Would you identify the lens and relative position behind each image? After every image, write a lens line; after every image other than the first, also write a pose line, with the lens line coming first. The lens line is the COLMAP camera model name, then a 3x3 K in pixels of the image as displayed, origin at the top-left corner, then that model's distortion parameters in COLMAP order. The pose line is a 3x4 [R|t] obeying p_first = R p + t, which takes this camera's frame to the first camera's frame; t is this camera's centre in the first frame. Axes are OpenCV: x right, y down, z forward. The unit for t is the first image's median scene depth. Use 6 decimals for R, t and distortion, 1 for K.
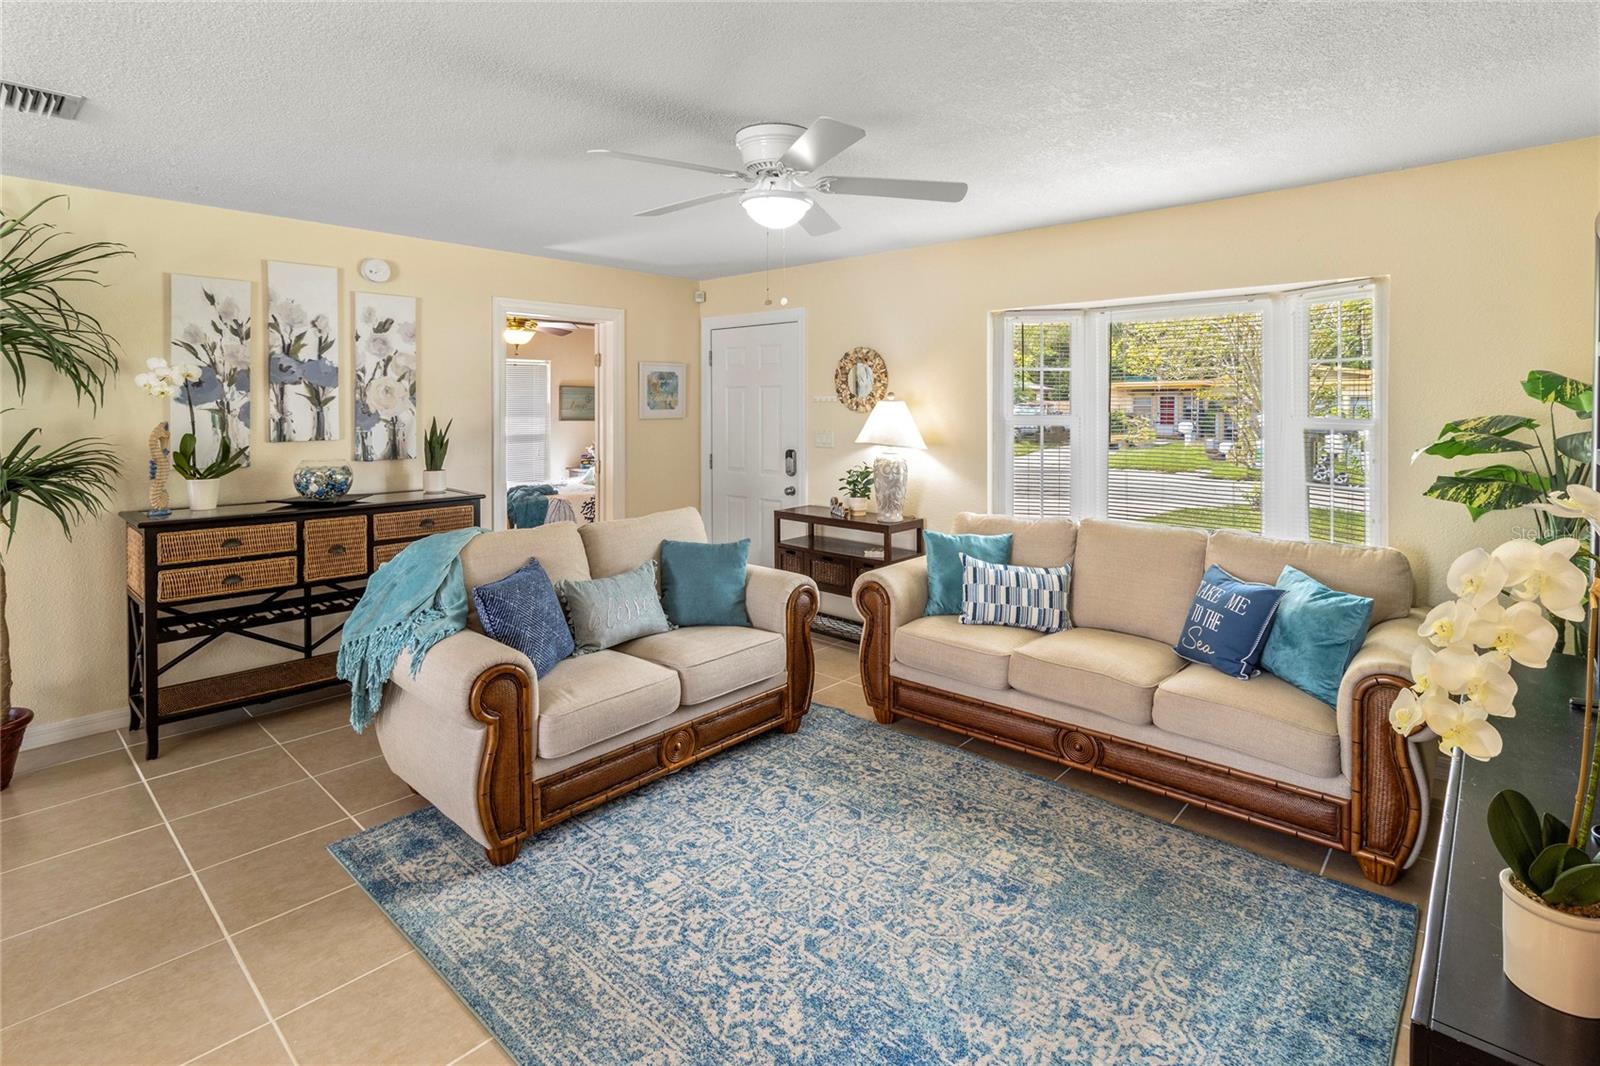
lens RADIAL K [[774.8, 0, 818.6], [0, 774.8, 412.5], [0, 0, 1]] dist [0.000952, 0.000845]
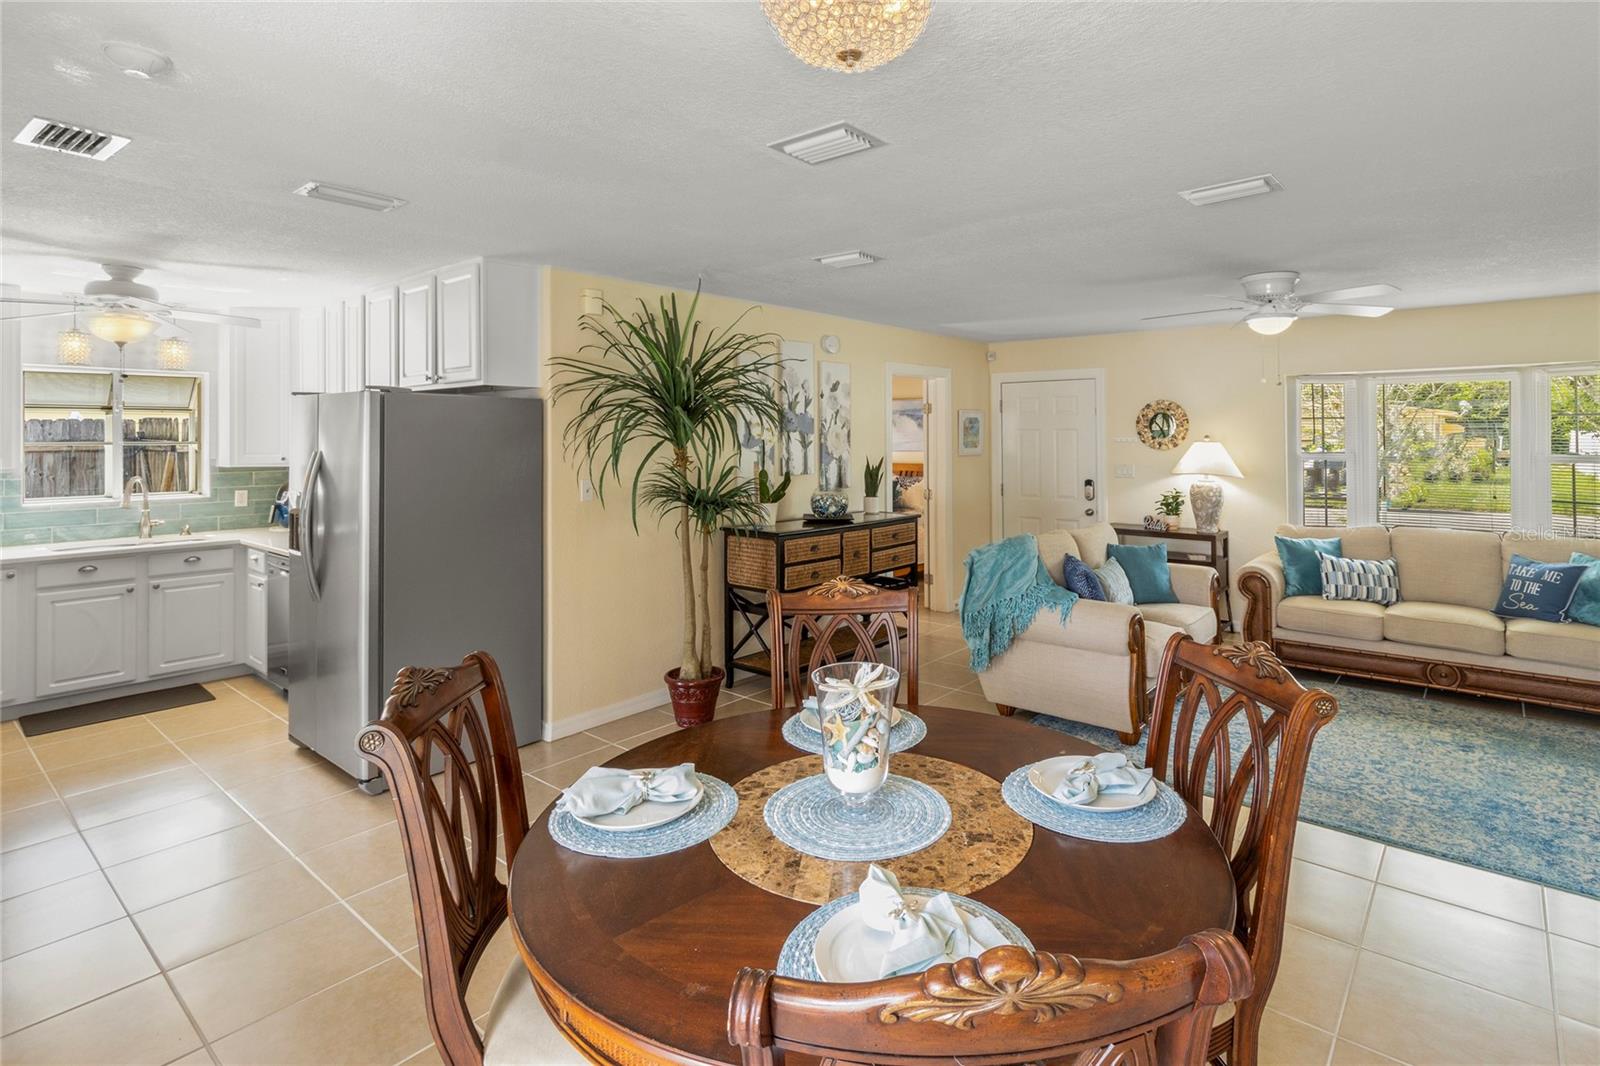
lens RADIAL K [[788.3, 0, 847.7], [0, 788.3, 424.4], [0, 0, 1]] dist [0.004280, 0.001354]
pose [[0.998720, -0.002845, 0.050498, -0.677451], [0.004150, 0.999660, -0.025756, -0.014591], [-0.050407, 0.025933, 0.998392, -0.367010]]
